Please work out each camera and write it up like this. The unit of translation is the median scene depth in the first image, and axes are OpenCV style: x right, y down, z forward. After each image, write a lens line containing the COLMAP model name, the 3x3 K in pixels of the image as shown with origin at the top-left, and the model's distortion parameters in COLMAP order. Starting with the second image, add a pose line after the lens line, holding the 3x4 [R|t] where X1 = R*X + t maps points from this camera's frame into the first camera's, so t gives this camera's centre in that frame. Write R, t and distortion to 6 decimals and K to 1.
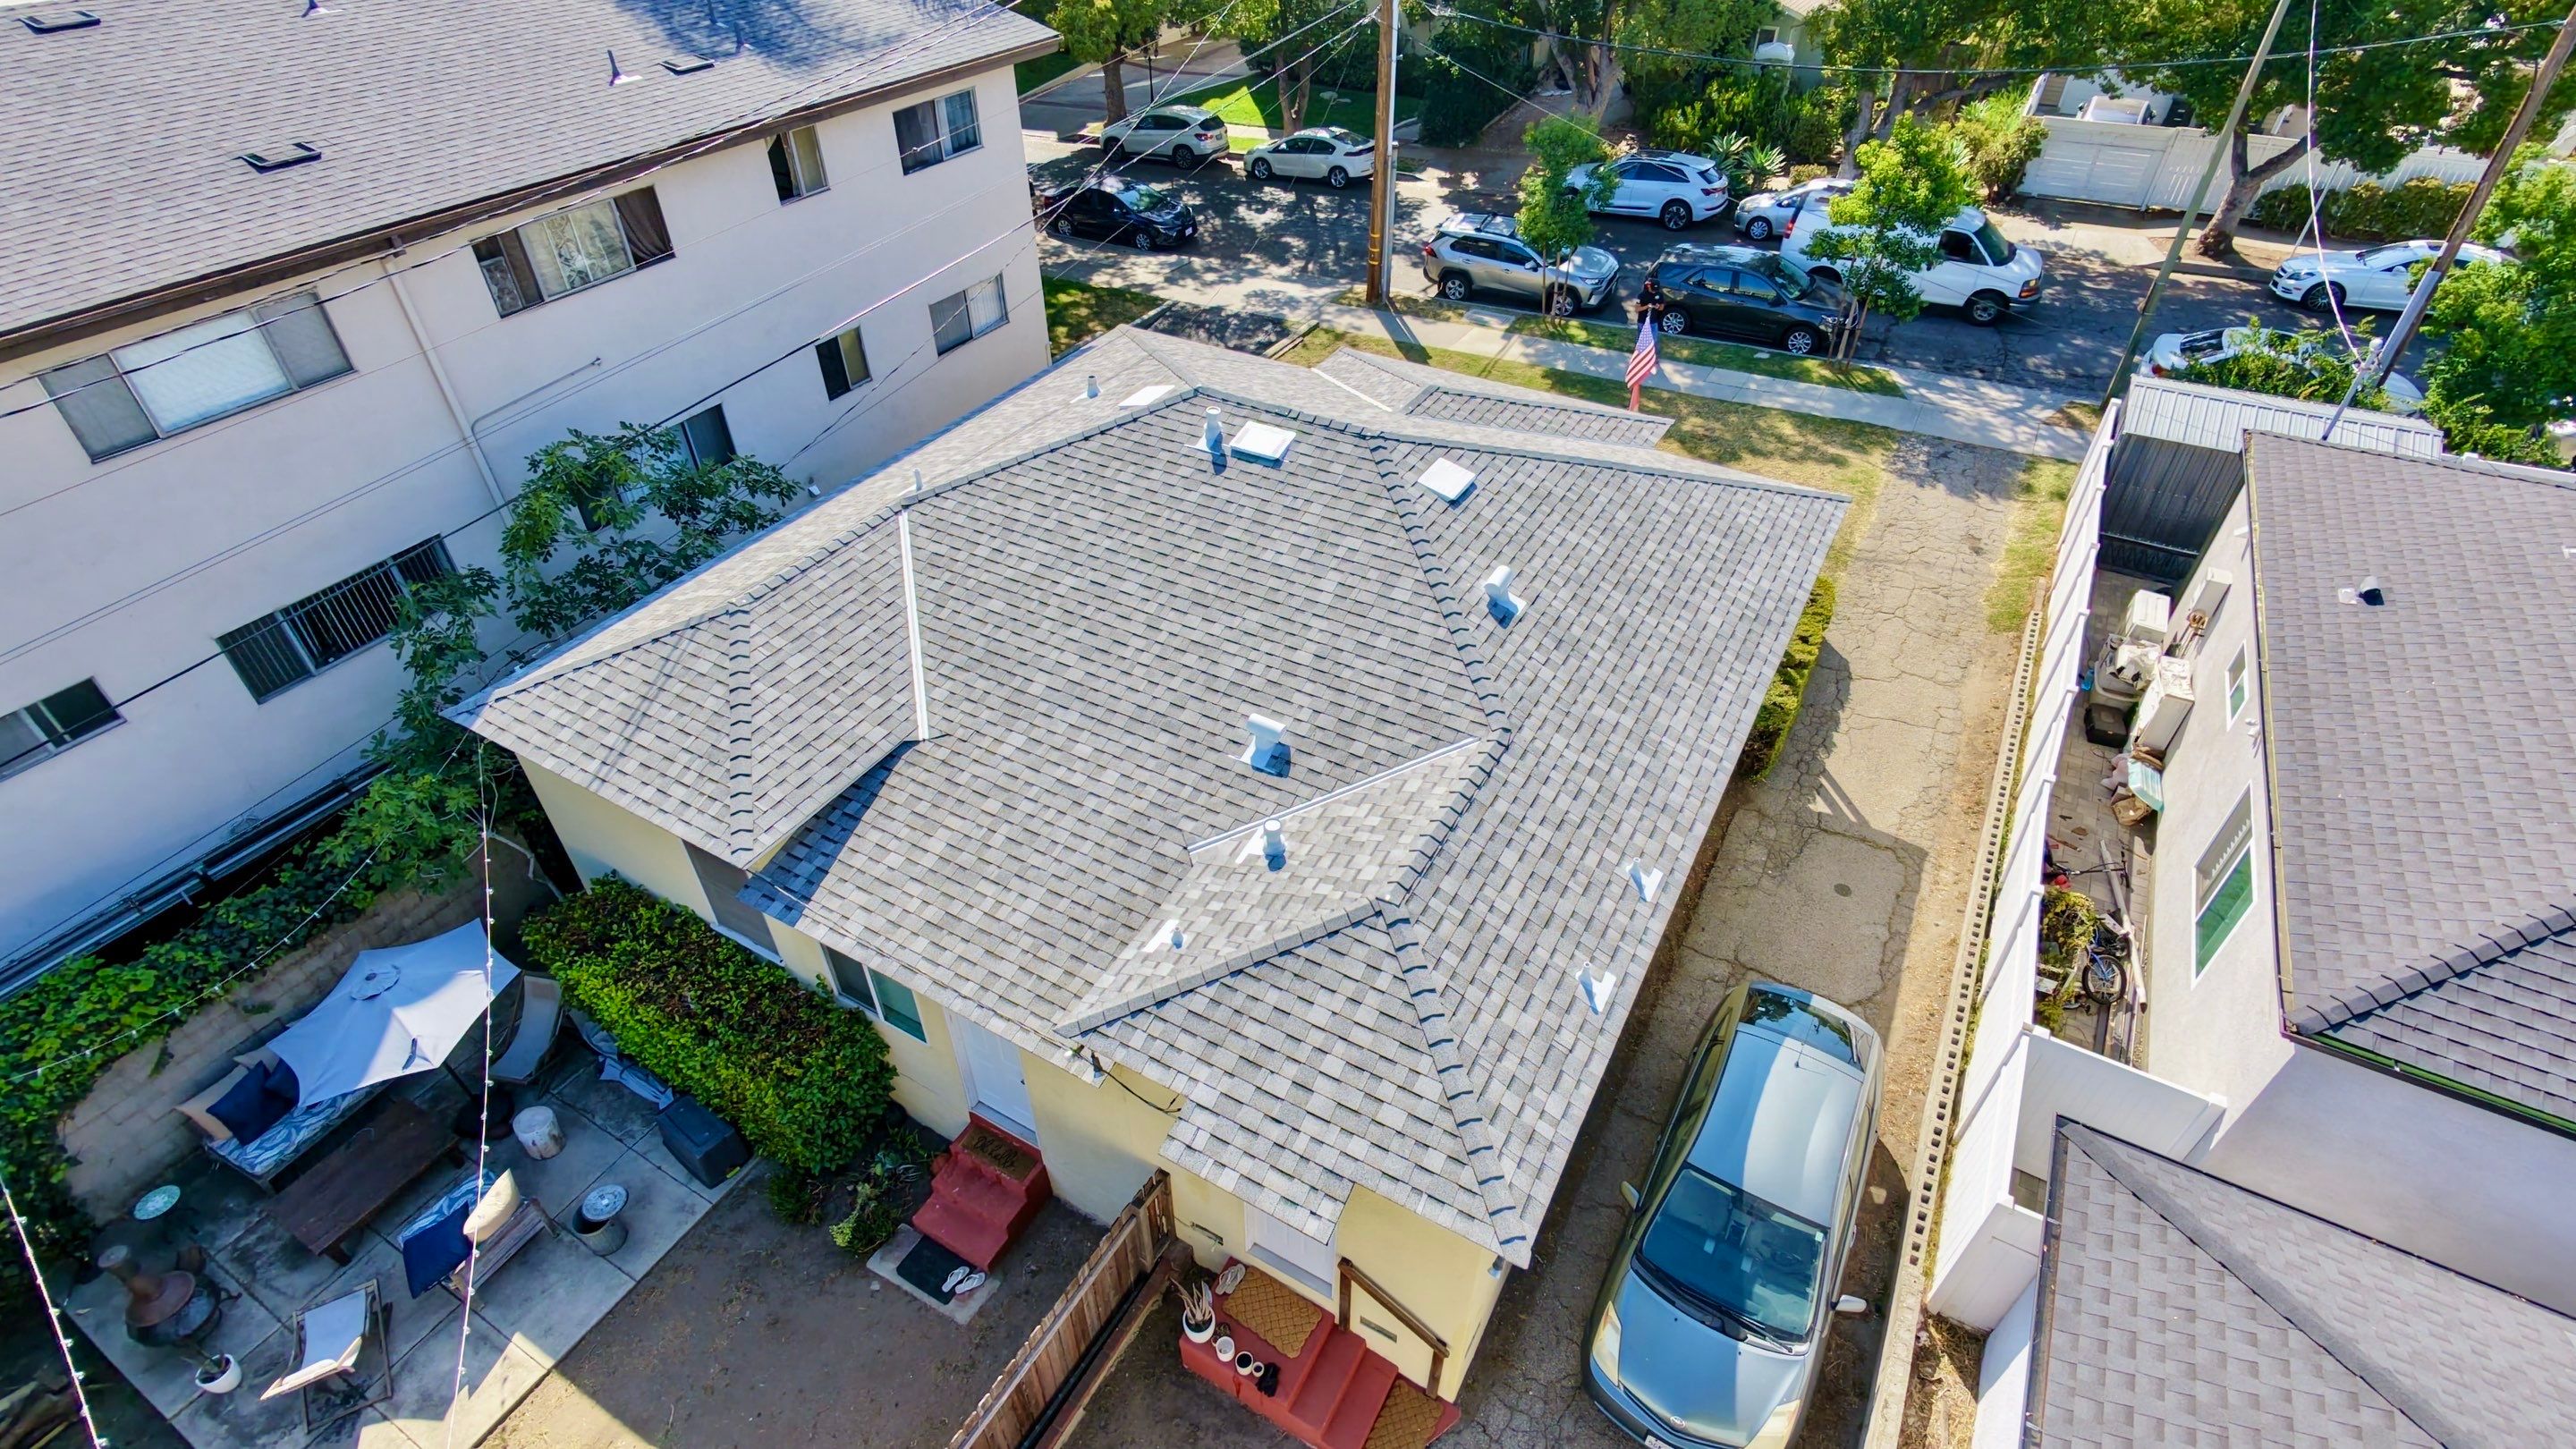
lens RADIAL K [[1232.5, 0, 1283.8], [0, 1232.5, 730.0], [0, 0, 1]] dist [-0.001062, 0.001473]
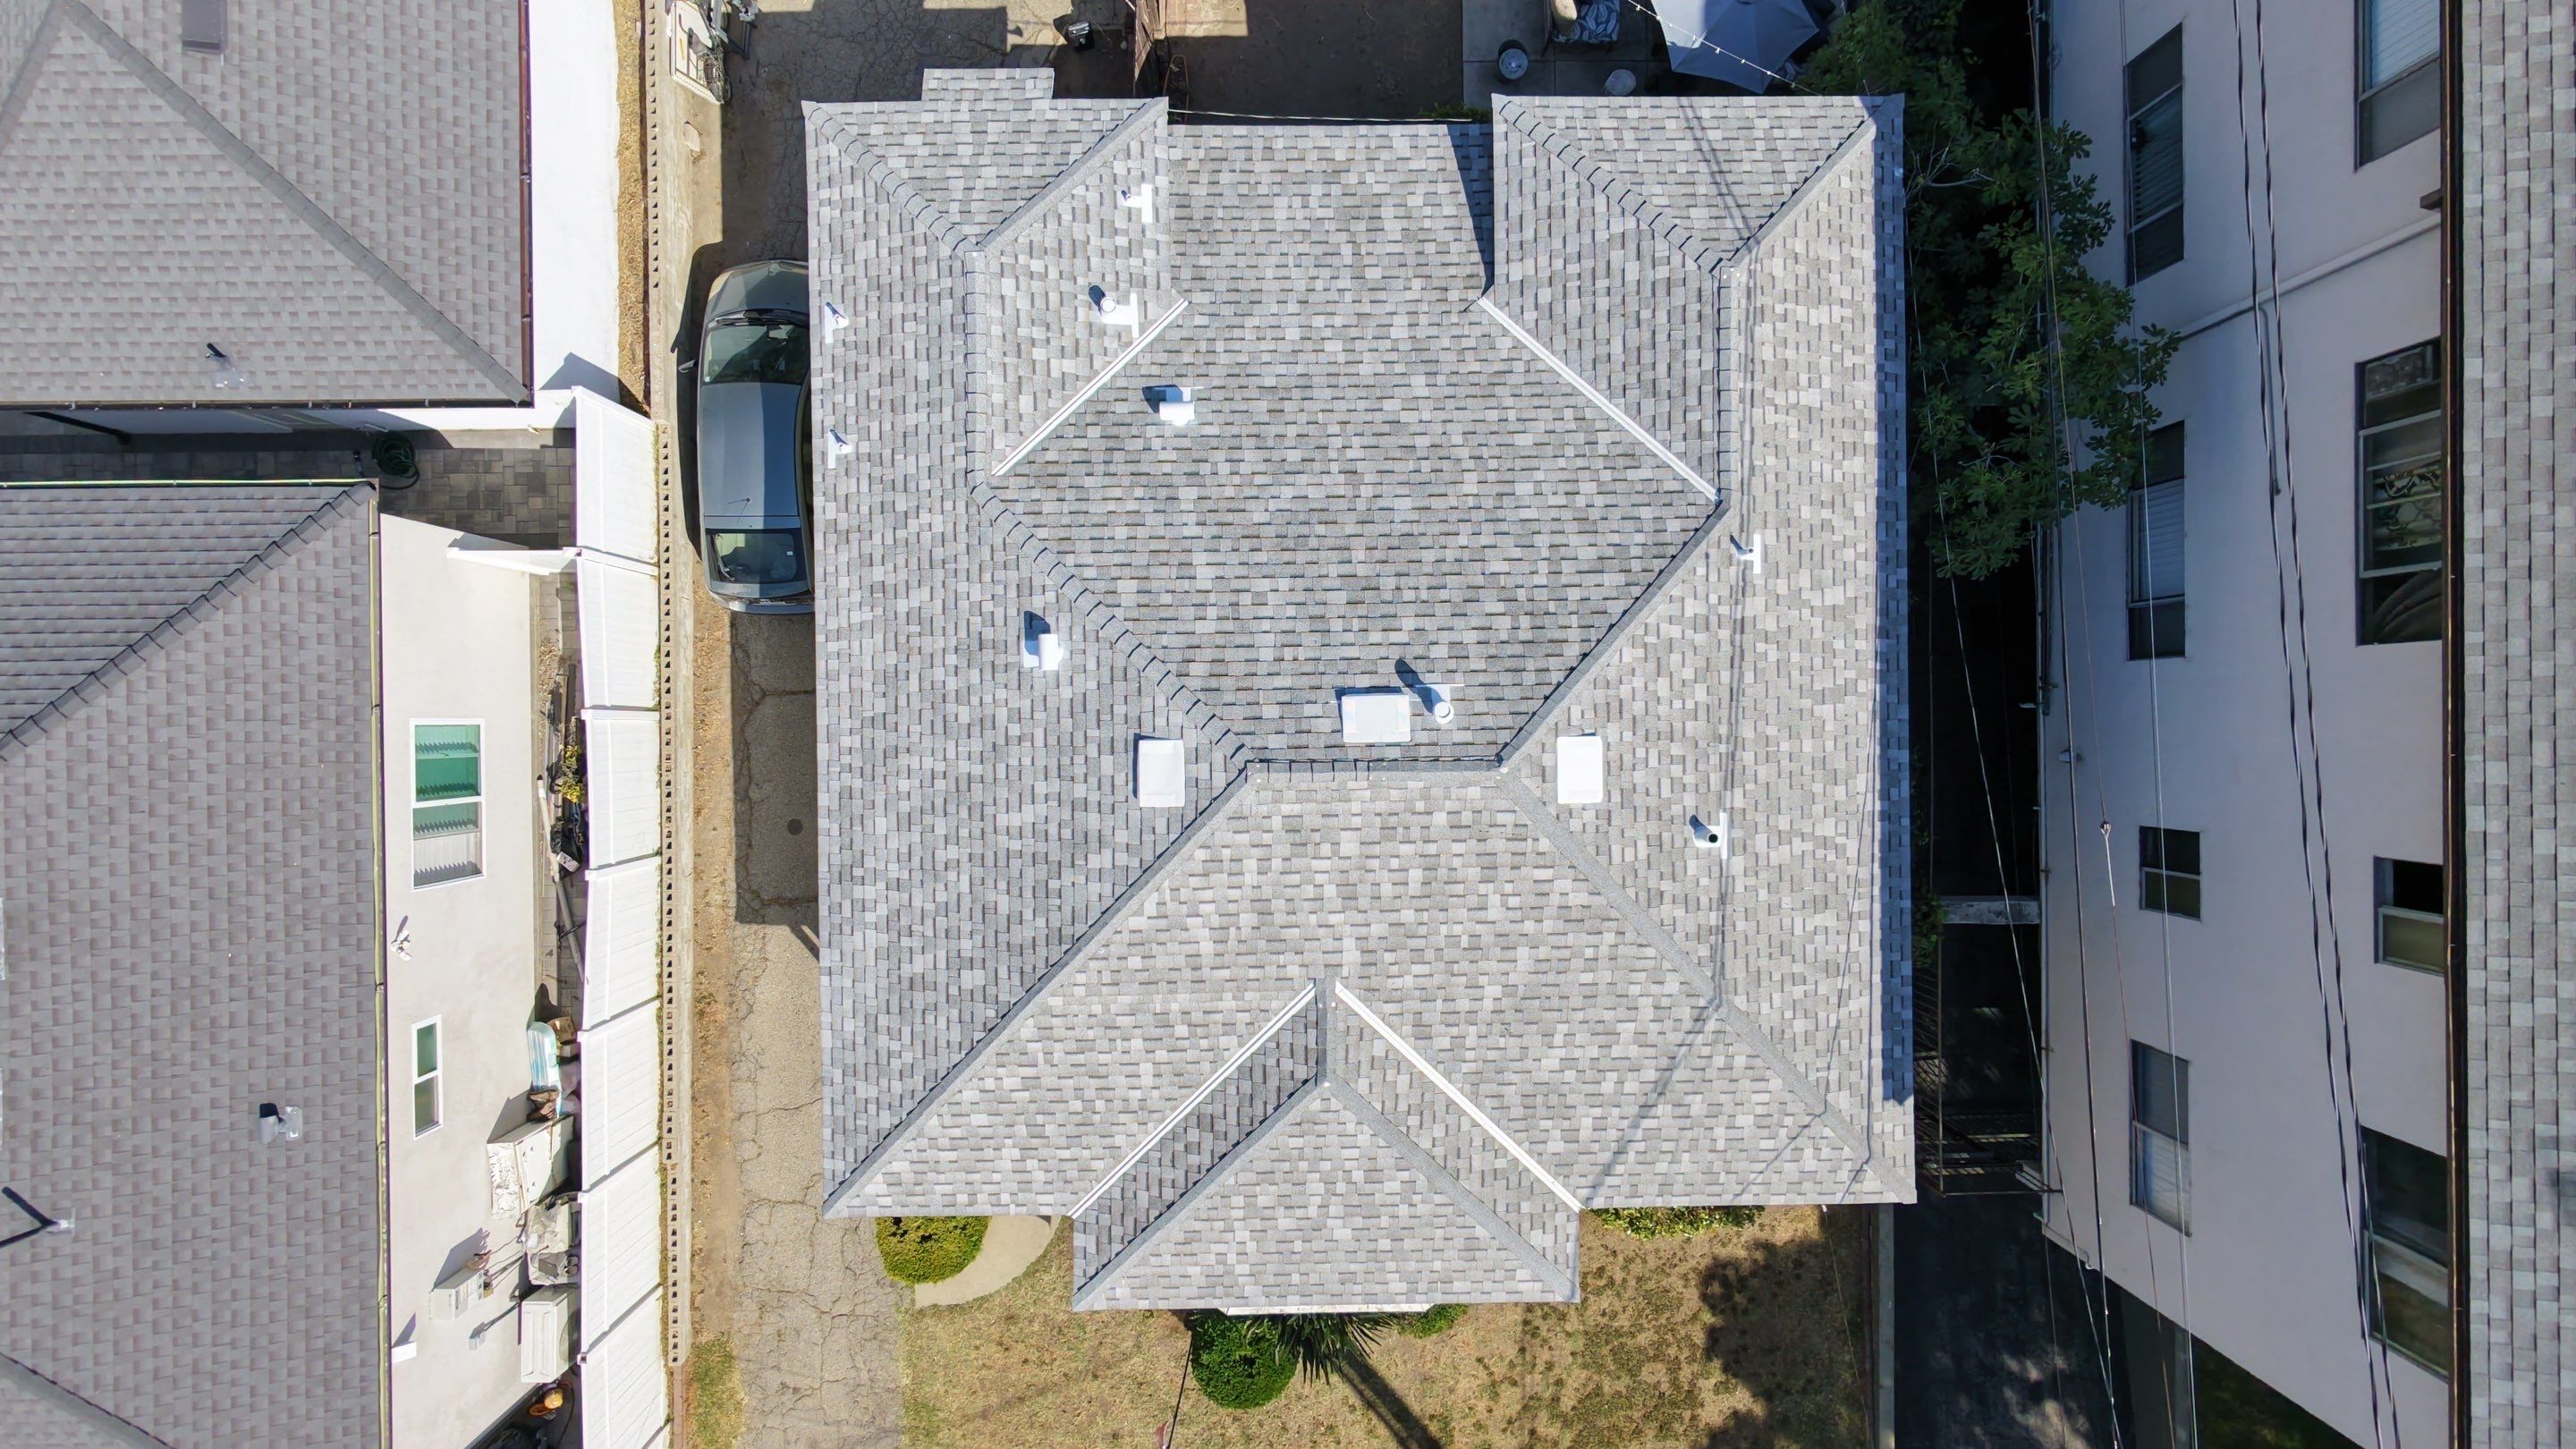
lens RADIAL K [[1232.5, 0, 1292.5], [0, 1232.5, 725.6], [0, 0, 1]] dist [-0.001062, 0.001473]
pose [[-0.862092, 0.506667, -0.009272, 0.046673], [-0.330746, -0.548713, 0.767803, -0.954339], [0.383933, 0.664983, 0.640619, 0.490497]]
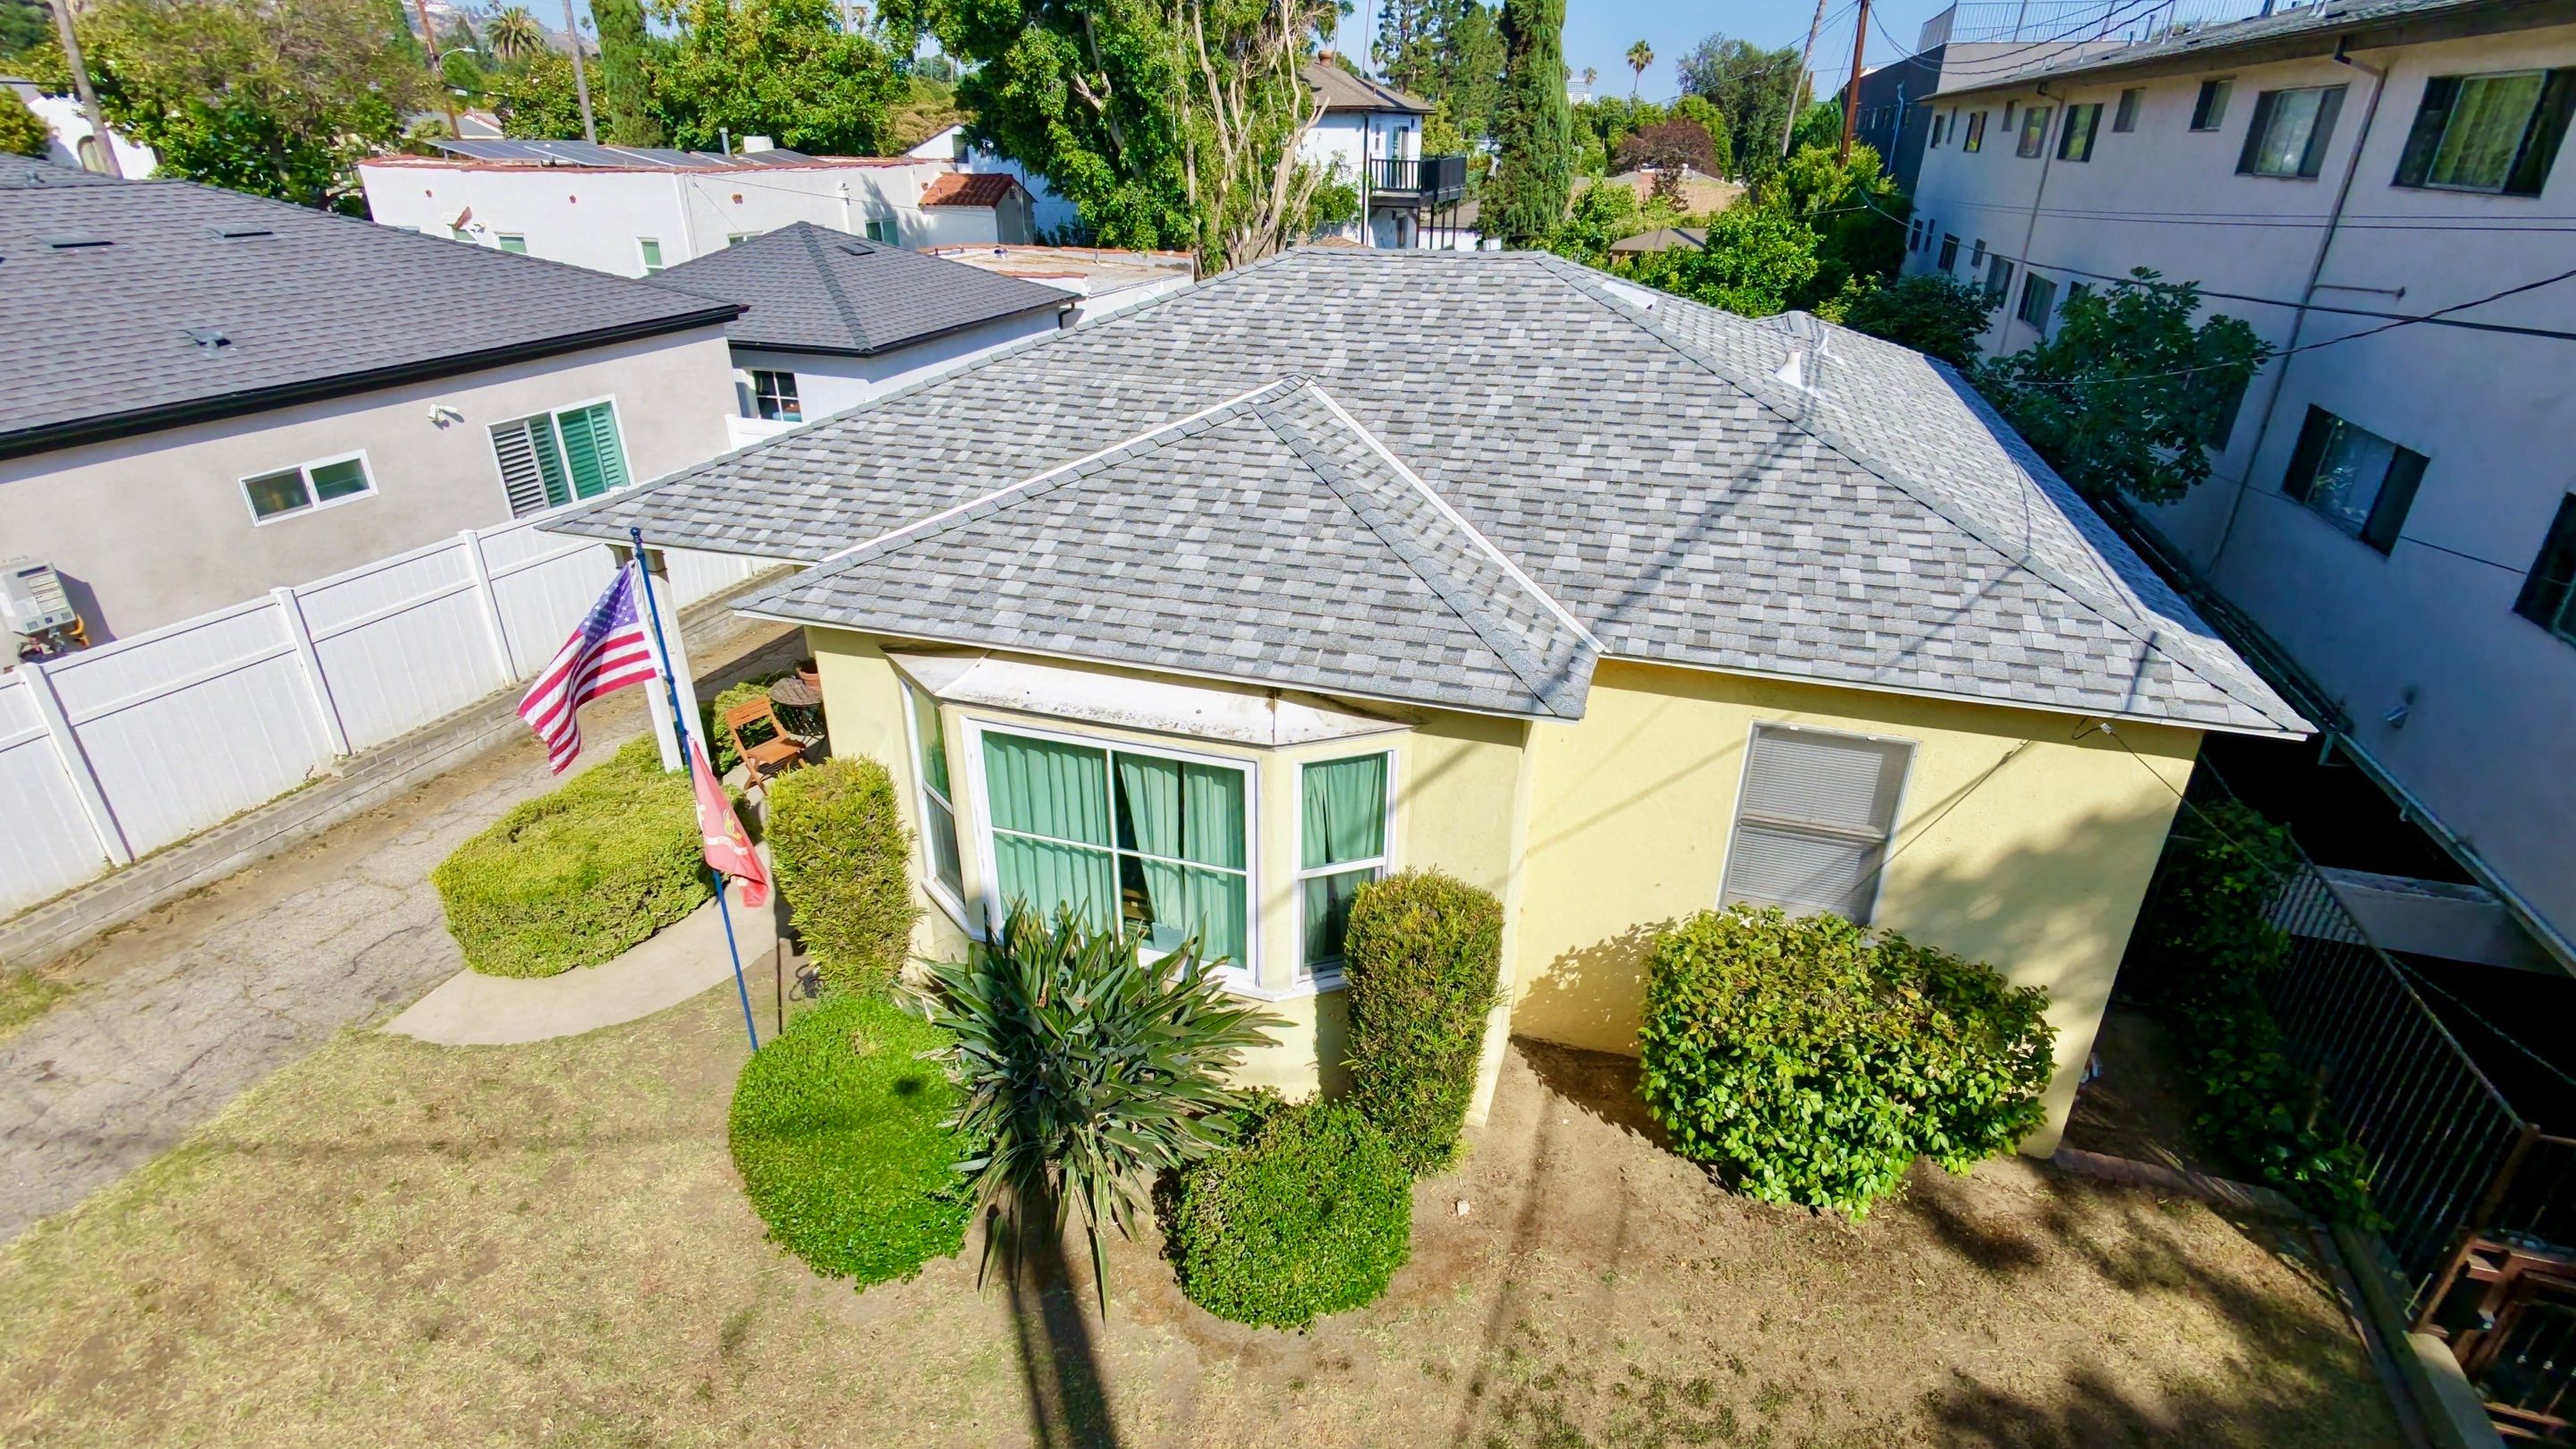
lens RADIAL K [[1232.5, 0, 1289.7], [0, 1232.5, 723.5], [0, 0, 1]] dist [-0.001062, 0.001473]
pose [[-0.977123, 0.088292, -0.193481, 0.298920], [-0.138847, 0.424284, 0.894821, -0.941770], [0.161097, 0.901215, -0.402318, 1.794114]]
